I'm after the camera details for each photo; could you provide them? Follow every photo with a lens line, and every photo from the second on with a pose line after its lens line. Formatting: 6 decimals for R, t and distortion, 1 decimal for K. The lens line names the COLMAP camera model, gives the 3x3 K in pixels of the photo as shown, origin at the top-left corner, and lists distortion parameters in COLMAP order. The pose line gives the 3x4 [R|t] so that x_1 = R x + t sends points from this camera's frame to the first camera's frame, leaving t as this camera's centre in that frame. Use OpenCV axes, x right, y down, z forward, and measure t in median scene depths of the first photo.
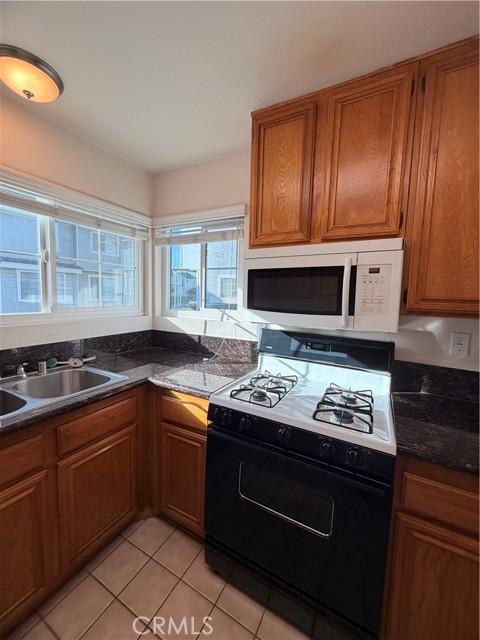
lens RADIAL K [[255.2, 0, 241.6], [0, 255.2, 319.2], [0, 0, 1]] dist [0.007619, 0.000802]
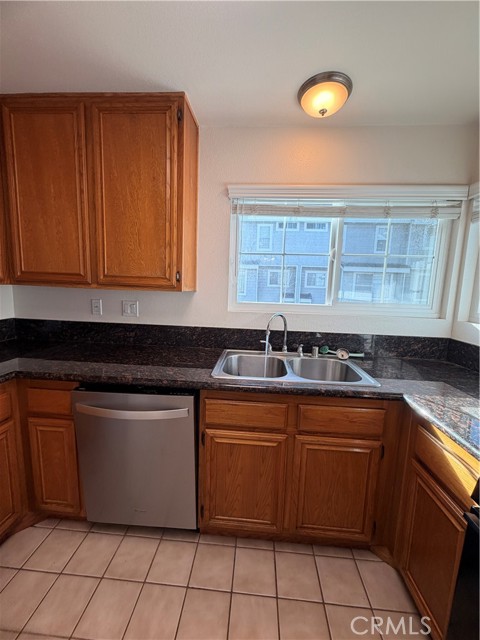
lens RADIAL K [[255.2, 0, 239.8], [0, 255.2, 317.6], [0, 0, 1]] dist [0.007619, 0.000802]
pose [[0.420128, 0.104259, -0.901456, 0.101359], [-0.107054, 0.992136, 0.064854, -0.002145], [0.901128, 0.069258, 0.427985, 0.179346]]
